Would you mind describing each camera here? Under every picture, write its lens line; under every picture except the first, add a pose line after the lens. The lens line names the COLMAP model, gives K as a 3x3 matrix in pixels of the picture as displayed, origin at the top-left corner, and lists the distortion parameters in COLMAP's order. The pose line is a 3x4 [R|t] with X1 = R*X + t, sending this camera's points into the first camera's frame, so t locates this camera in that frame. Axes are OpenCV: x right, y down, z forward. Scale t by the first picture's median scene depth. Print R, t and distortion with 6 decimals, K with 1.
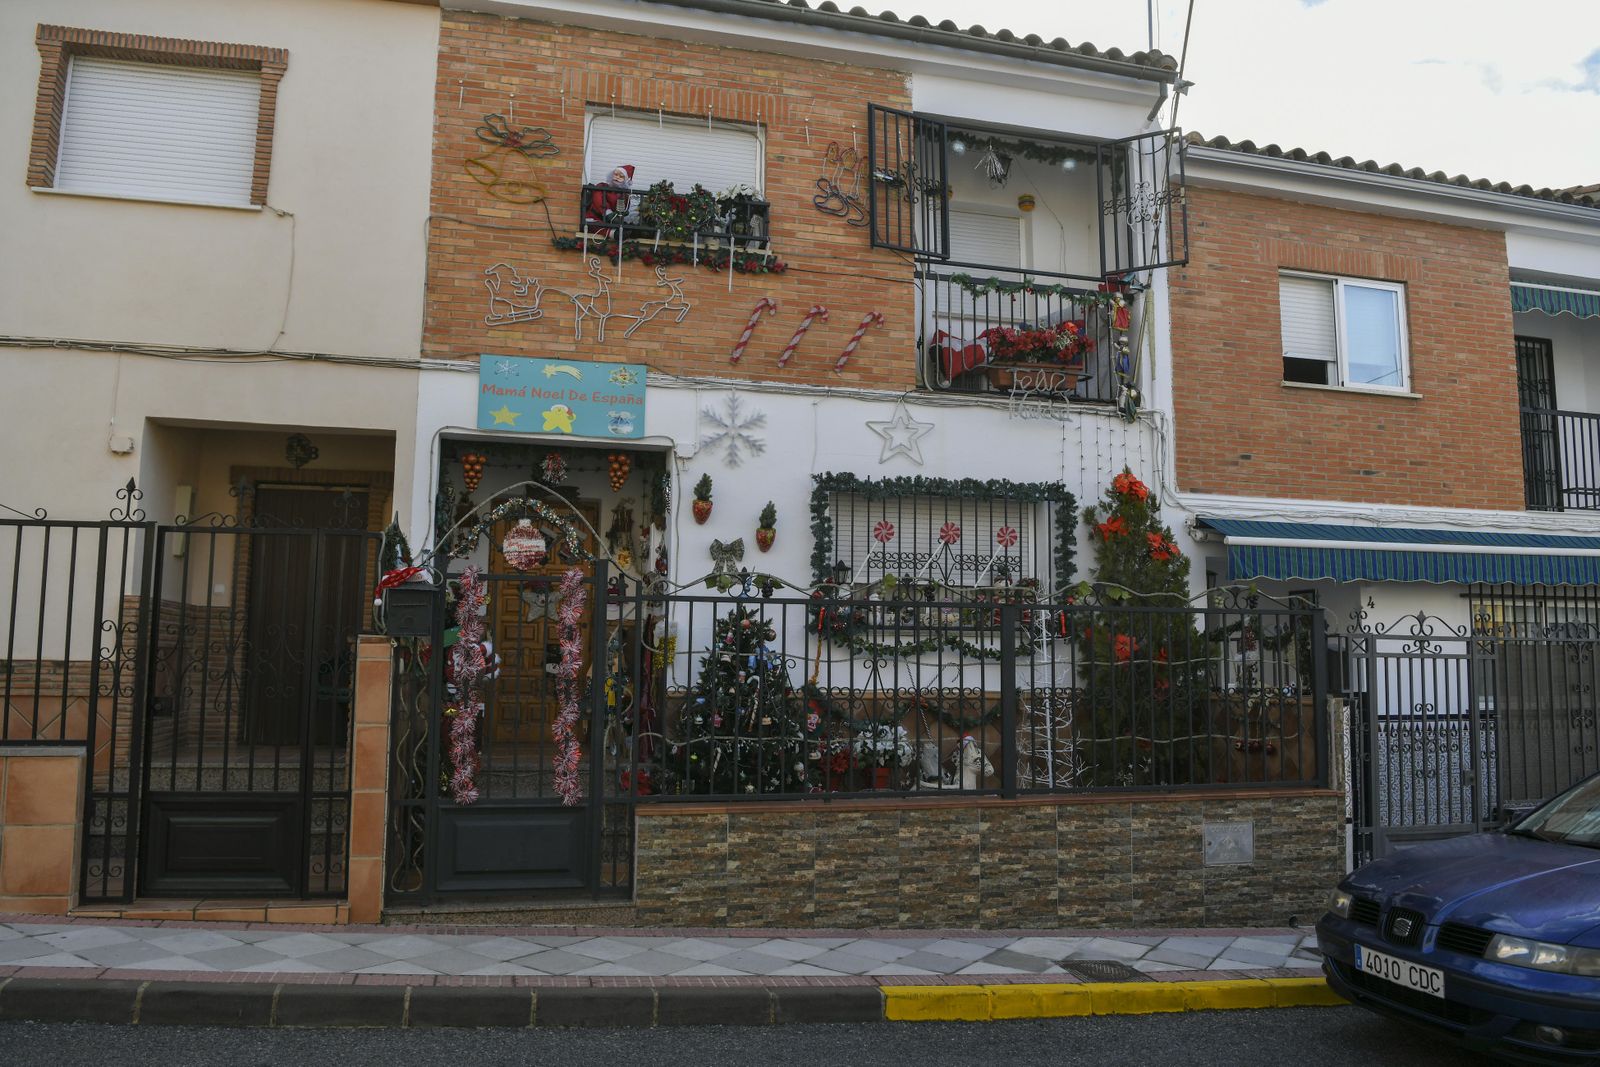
lens RADIAL K [[1145.8, 0, 798.3], [0, 1145.8, 531.3], [0, 0, 1]] dist [-0.069772, 0.009224]
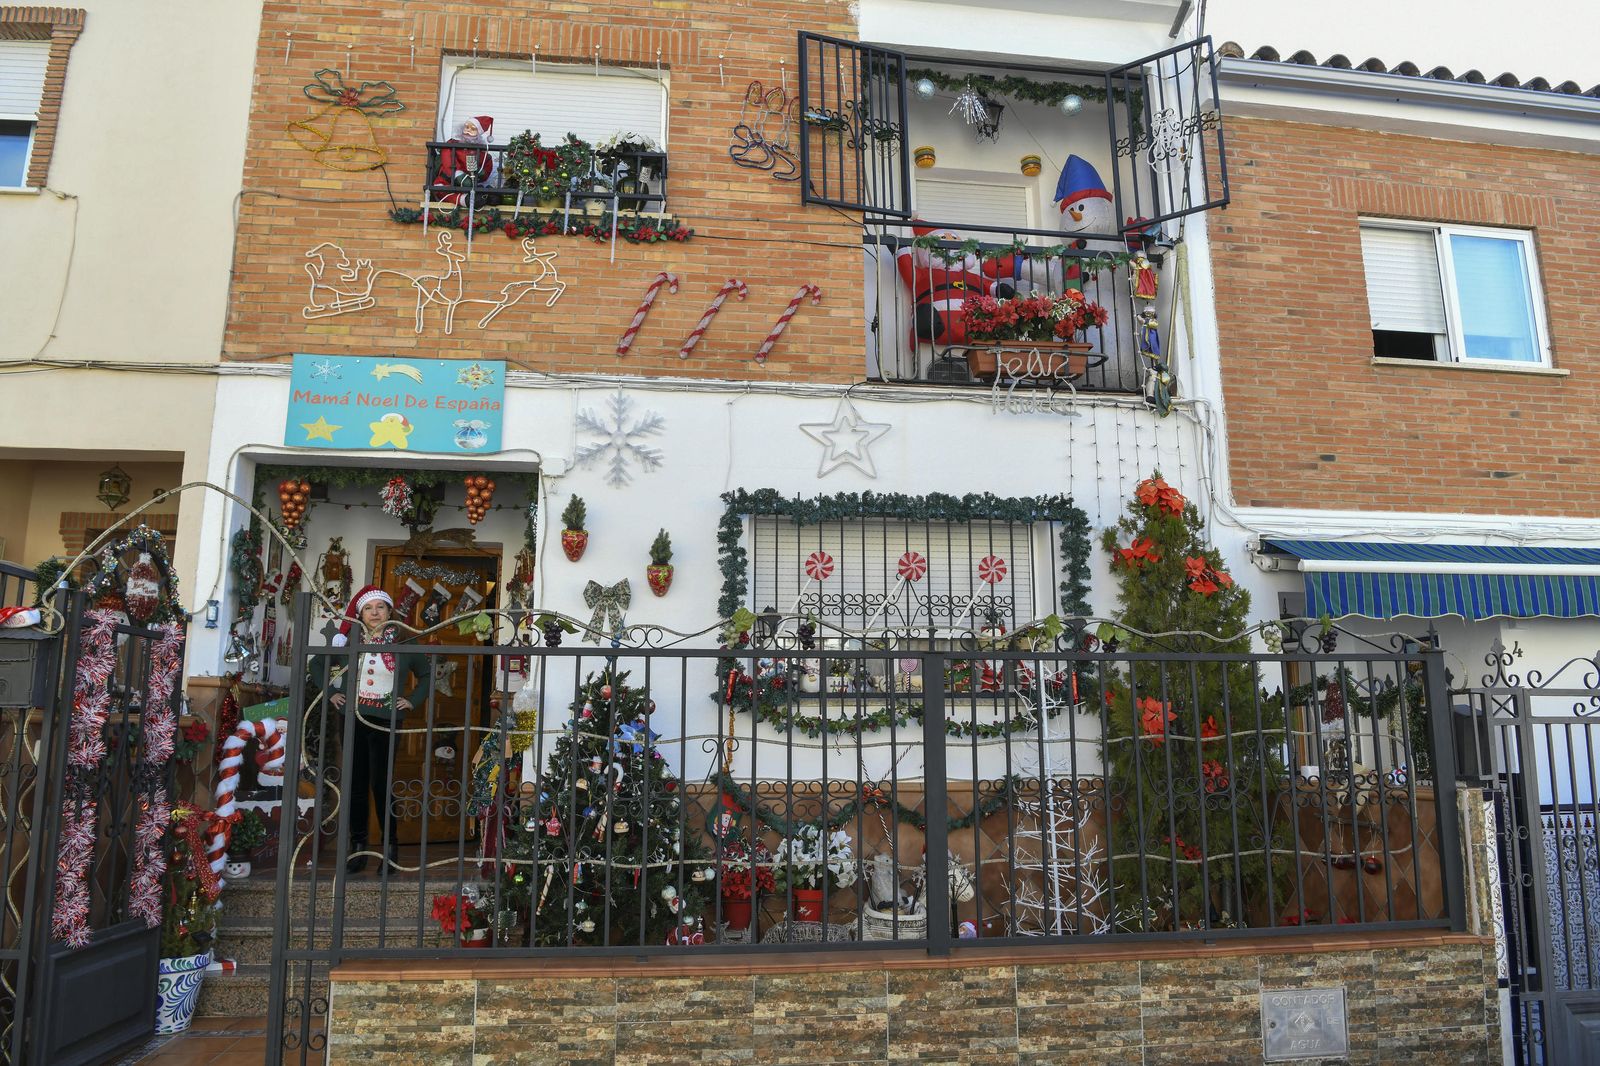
lens RADIAL K [[1096.4, 0, 799.3], [0, 1096.4, 532.4], [0, 0, 1]] dist [-0.071173, 0.014116]
pose [[0.992571, -0.033601, -0.116933, 0.148114], [0.024574, 0.996666, -0.077799, 0.034319], [0.119157, 0.074348, 0.990088, 0.292988]]
